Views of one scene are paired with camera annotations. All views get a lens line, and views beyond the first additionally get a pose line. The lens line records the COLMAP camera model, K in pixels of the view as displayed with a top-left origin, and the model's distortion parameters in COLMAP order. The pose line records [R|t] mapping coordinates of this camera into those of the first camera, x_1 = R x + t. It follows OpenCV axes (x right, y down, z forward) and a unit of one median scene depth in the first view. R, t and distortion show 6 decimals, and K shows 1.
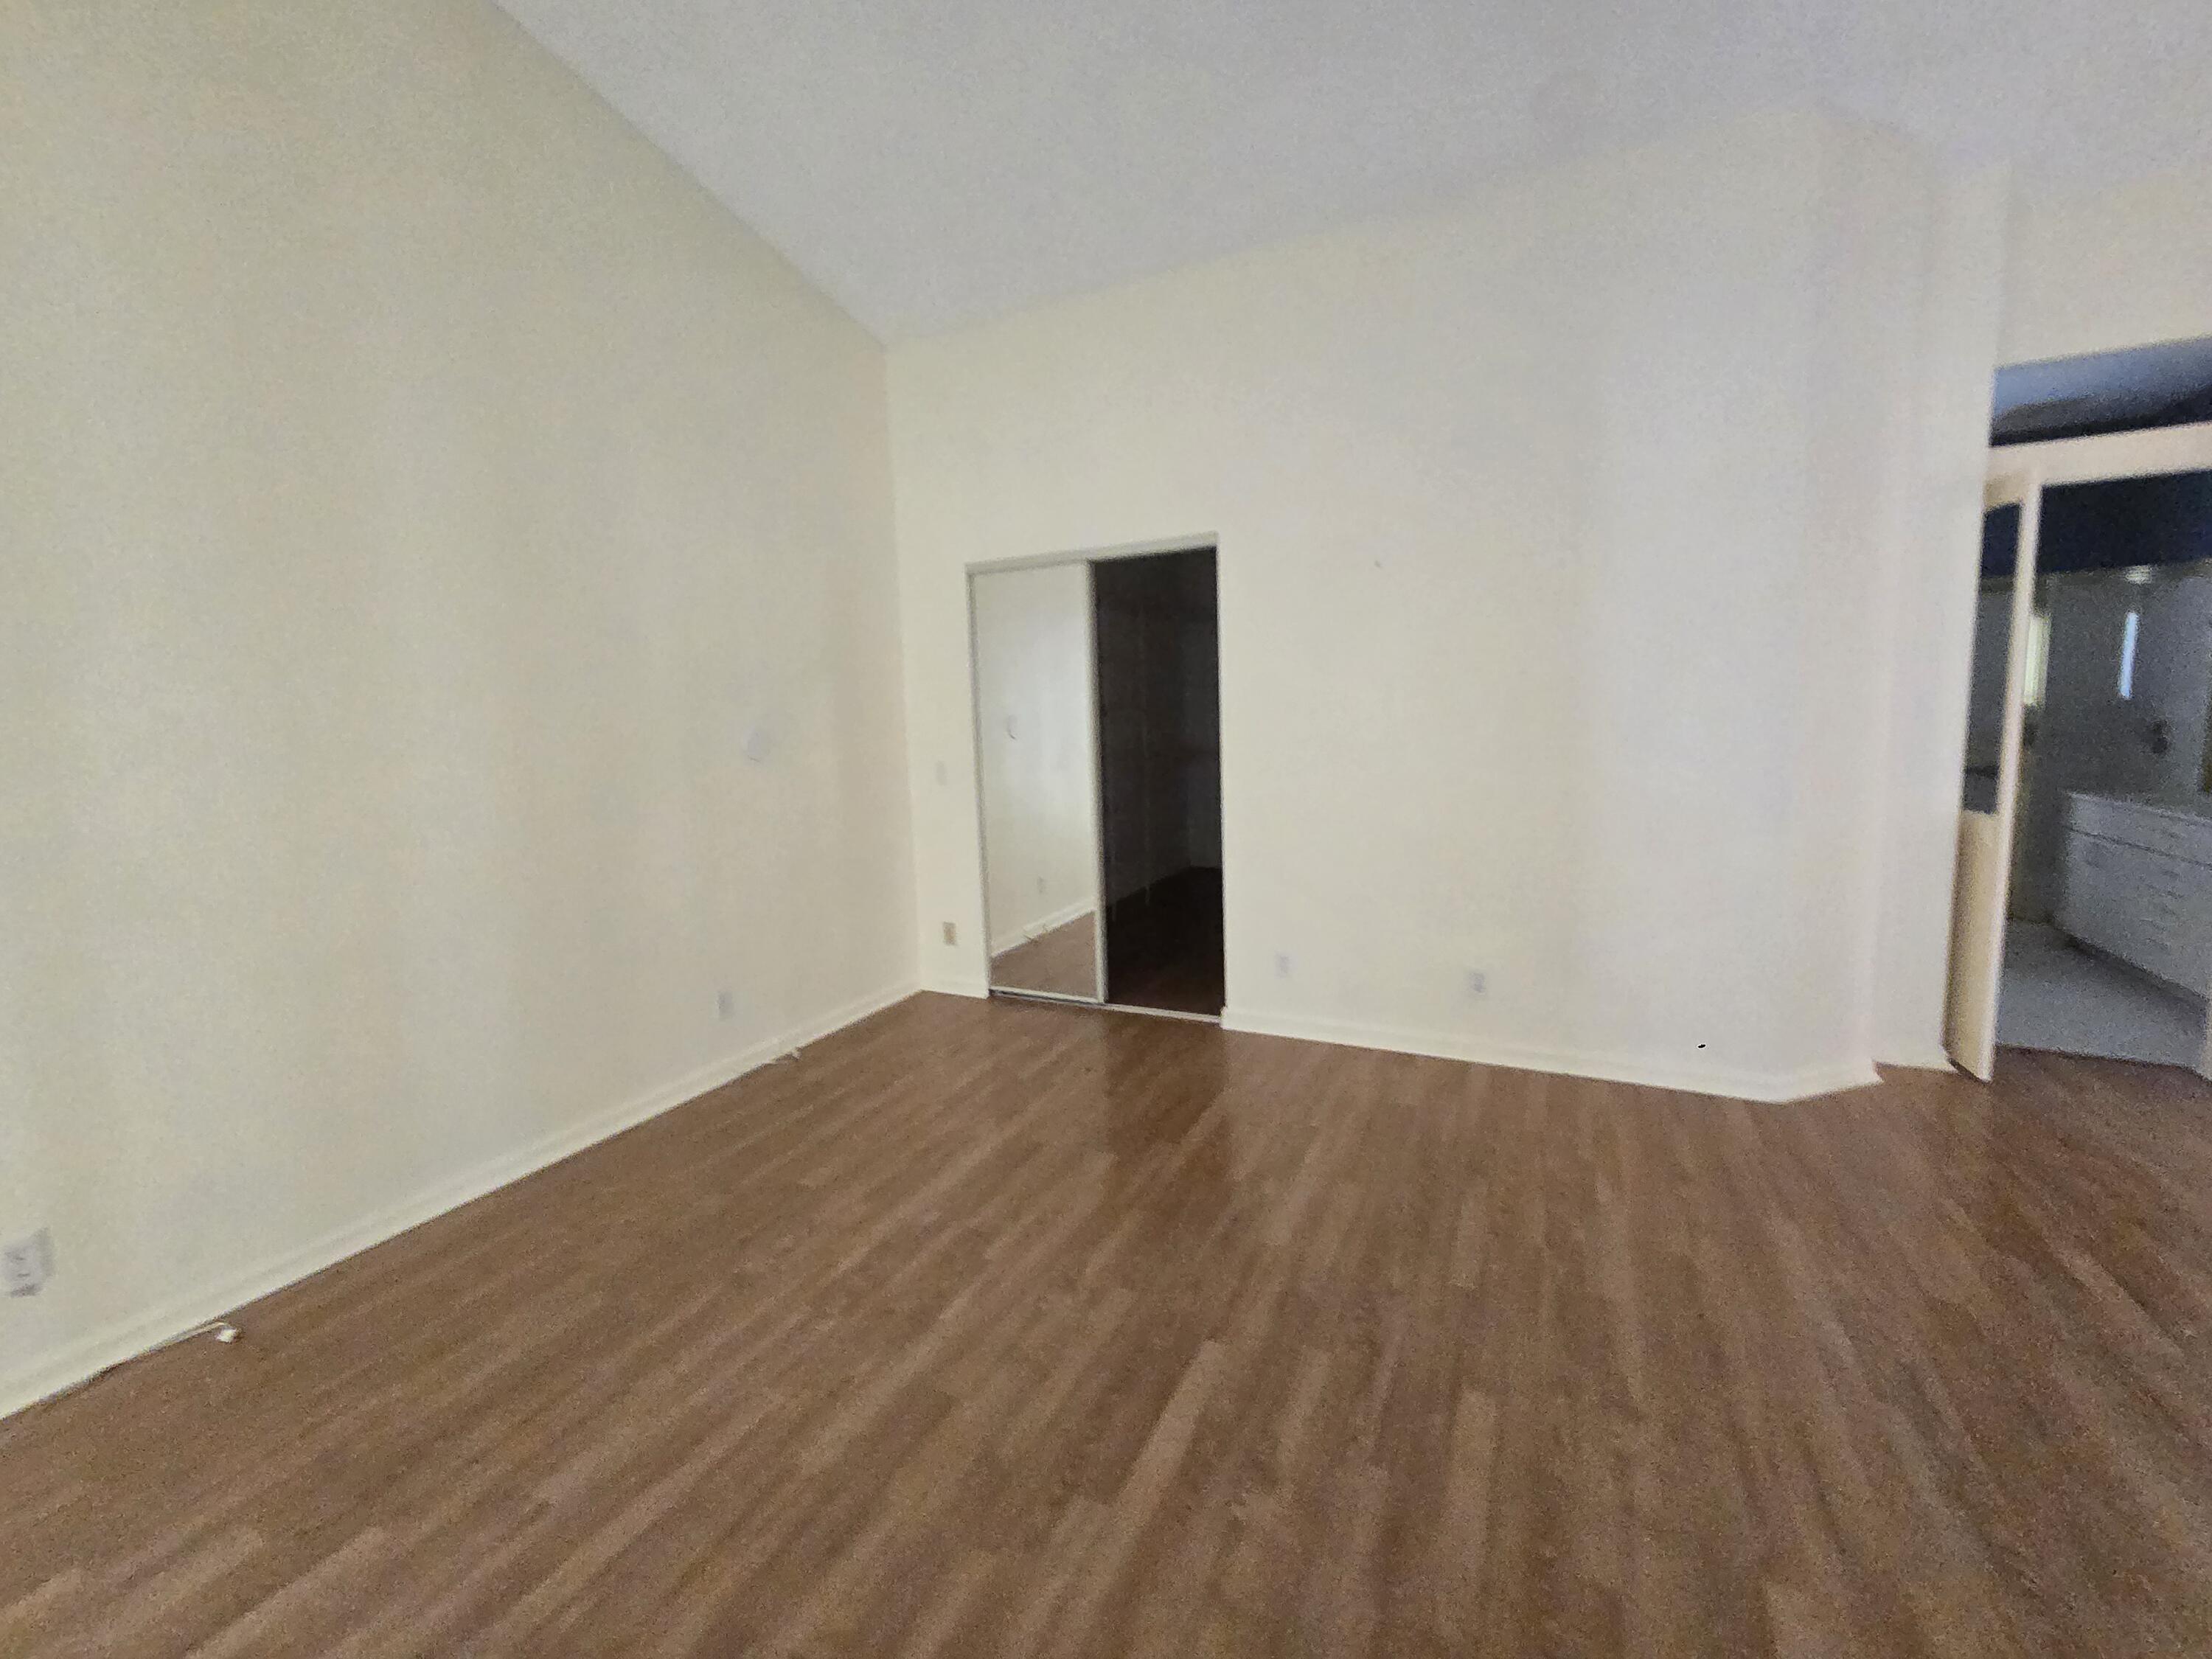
lens RADIAL K [[905.1, 0, 1102.8], [0, 905.1, 823.7], [0, 0, 1]] dist [-0.003355, 0.000887]
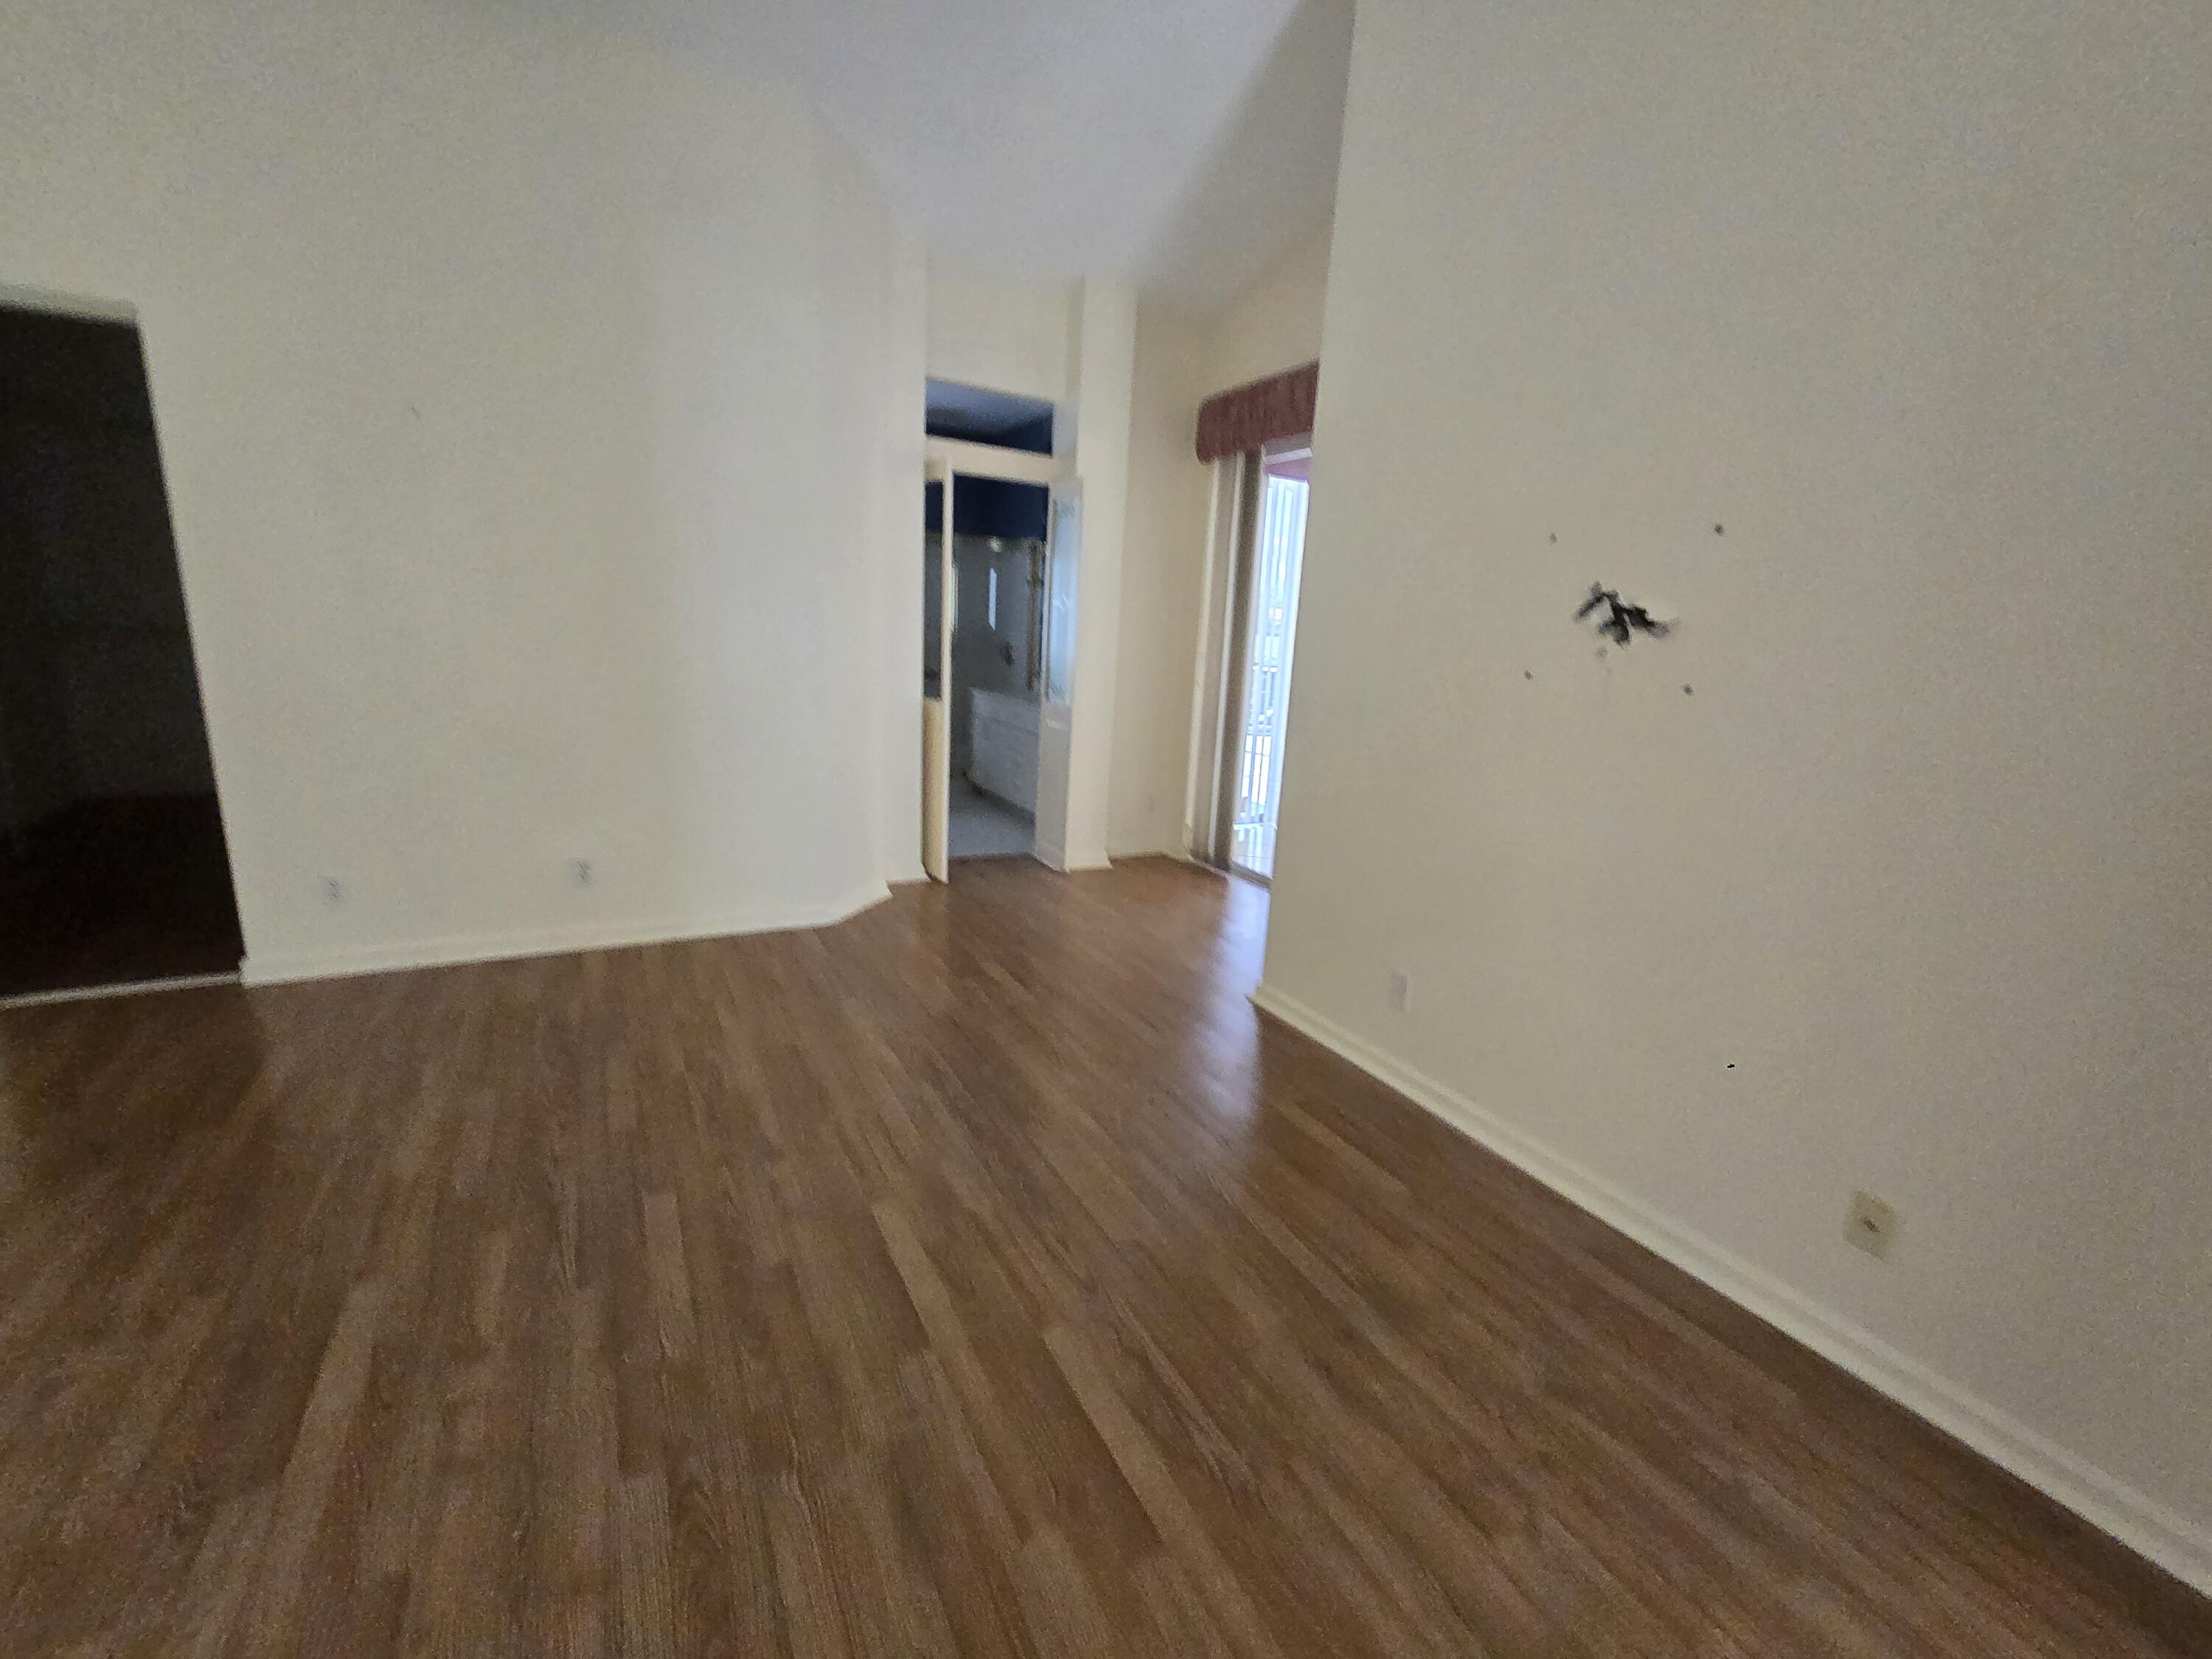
lens RADIAL K [[905.1, 0, 1102.8], [0, 905.1, 823.7], [0, 0, 1]] dist [-0.003355, 0.000887]
pose [[0.567983, -0.118137, 0.814518, -0.101247], [0.032240, 0.992079, 0.121408, 0.026102], [-0.822409, -0.042697, 0.567293, -0.069553]]
